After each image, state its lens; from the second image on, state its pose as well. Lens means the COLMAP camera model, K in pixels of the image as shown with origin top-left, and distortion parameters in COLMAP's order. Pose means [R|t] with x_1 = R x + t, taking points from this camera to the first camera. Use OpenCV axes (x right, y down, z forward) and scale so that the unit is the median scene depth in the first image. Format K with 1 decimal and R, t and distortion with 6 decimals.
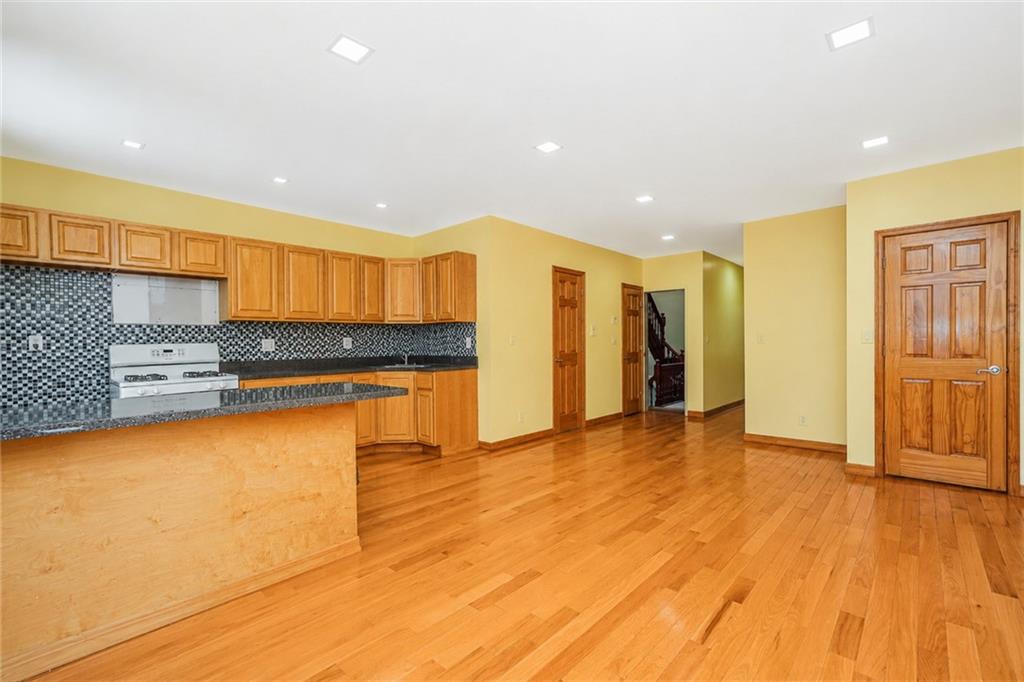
lens RADIAL K [[448.2, 0, 508.7], [0, 448.2, 342.3], [0, 0, 1]] dist [0.002009, 0.003579]
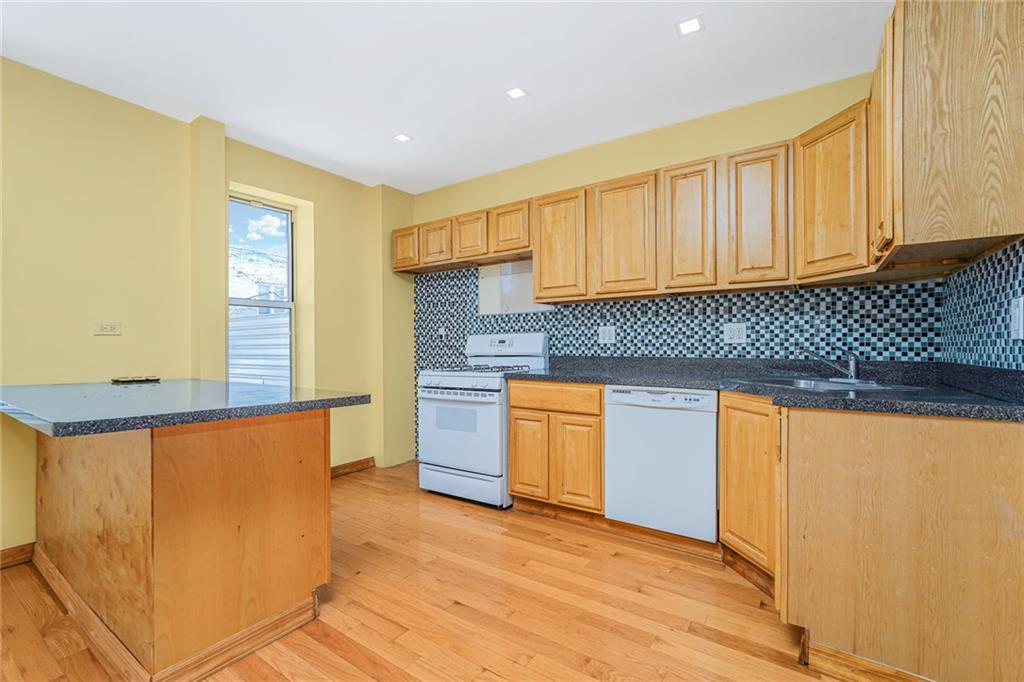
lens RADIAL K [[448.2, 0, 512.2], [0, 448.2, 344.0], [0, 0, 1]] dist [0.002009, 0.003579]
pose [[0.158072, 0.005592, -0.987412, 0.160345], [0.000150, 0.999984, 0.005687, 0.018892], [0.987428, -0.001047, 0.158069, 0.856112]]
